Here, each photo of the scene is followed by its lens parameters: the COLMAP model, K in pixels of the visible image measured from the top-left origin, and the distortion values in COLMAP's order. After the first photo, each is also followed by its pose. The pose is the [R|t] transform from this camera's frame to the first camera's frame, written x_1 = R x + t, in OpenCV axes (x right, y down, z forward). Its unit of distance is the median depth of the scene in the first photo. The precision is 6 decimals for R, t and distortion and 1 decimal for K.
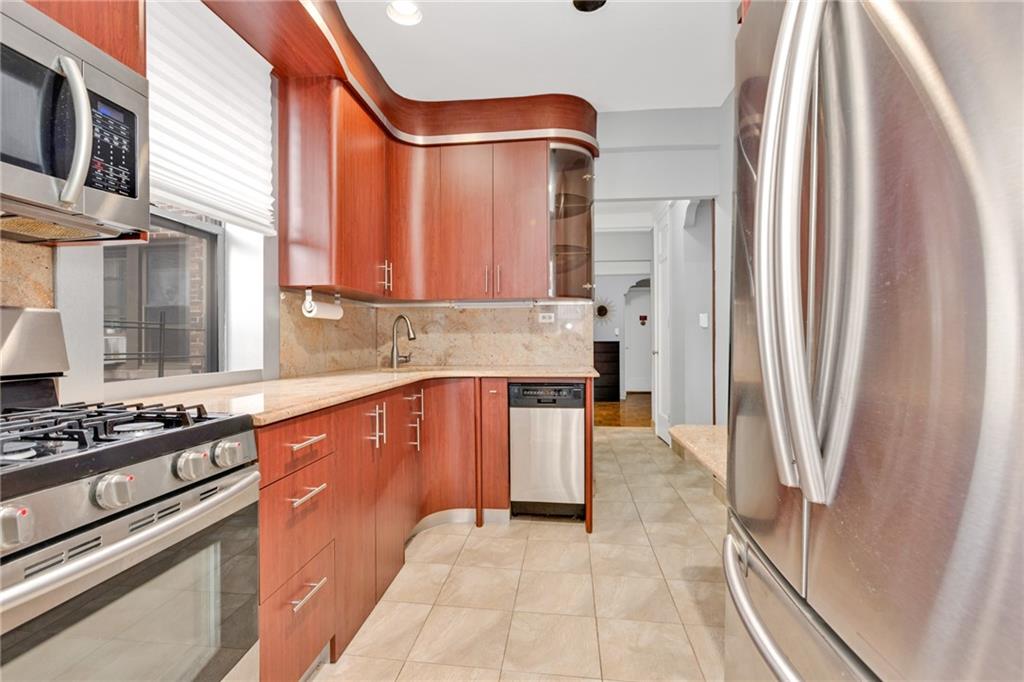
lens RADIAL K [[508.8, 0, 498.5], [0, 508.8, 335.9], [0, 0, 1]] dist [0.000144, -0.000108]
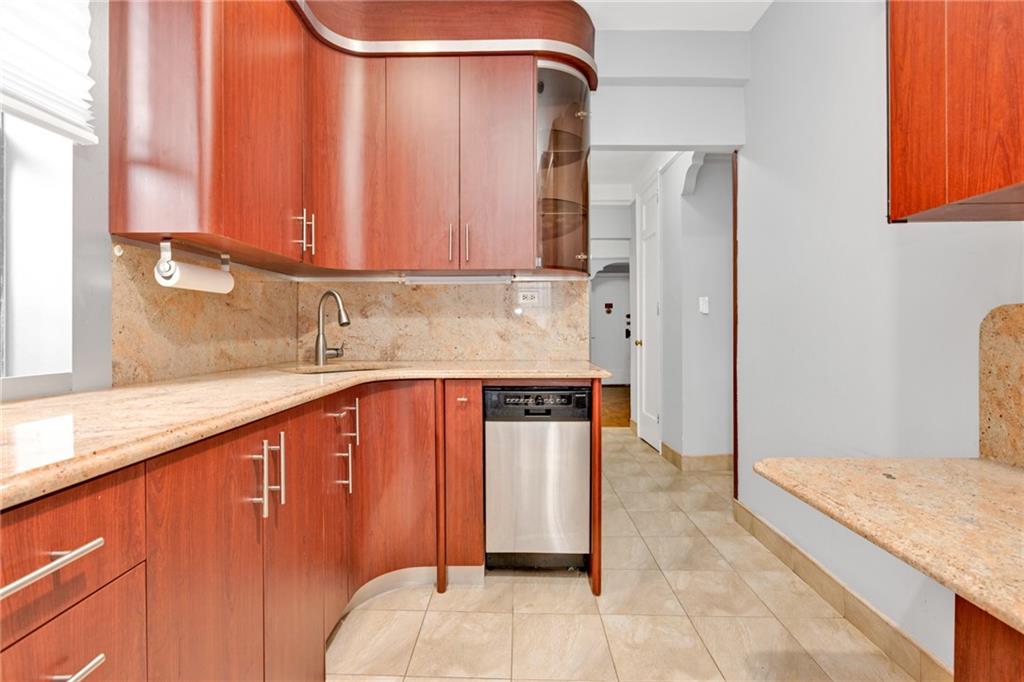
lens RADIAL K [[523.0, 0, 513.7], [0, 523.0, 333.0], [0, 0, 1]] dist [-0.000547, -0.000099]
pose [[0.992545, 0.002652, 0.121849, -0.027955], [-0.004418, 0.999889, 0.014222, 0.007510], [-0.121798, -0.014654, 0.992447, 0.278613]]
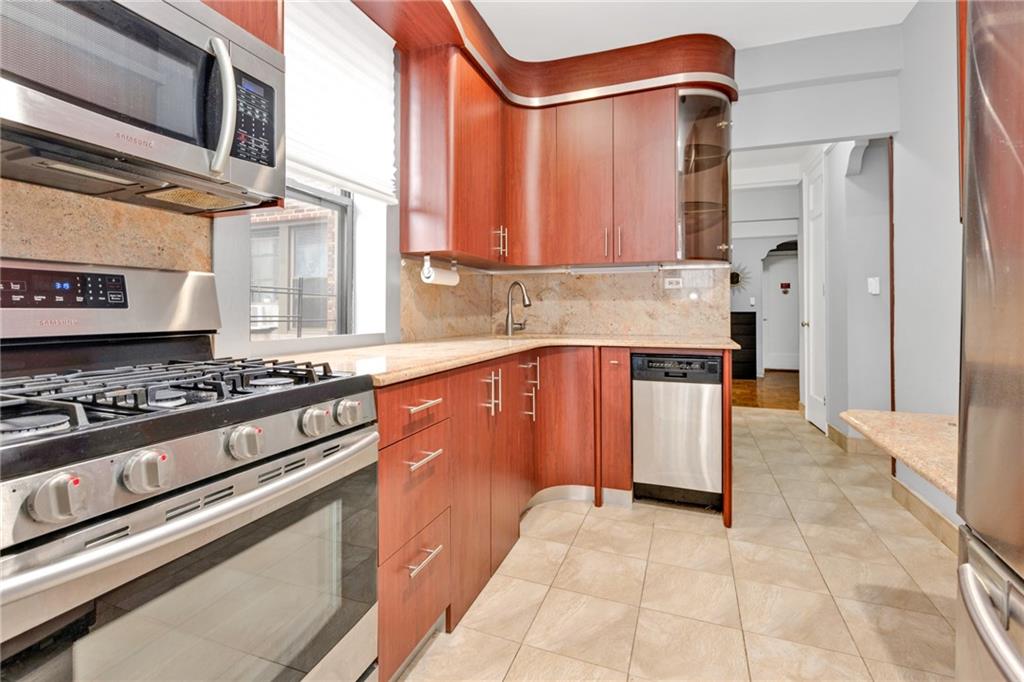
lens RADIAL K [[508.7, 0, 474.1], [0, 508.7, 303.3], [0, 0, 1]] dist [0.000996, 0.000694]
pose [[0.964441, 0.001555, -0.264294, -0.011363], [-0.003210, 0.999978, -0.005829, 0.008273], [0.264279, 0.006470, 0.964425, 0.037210]]
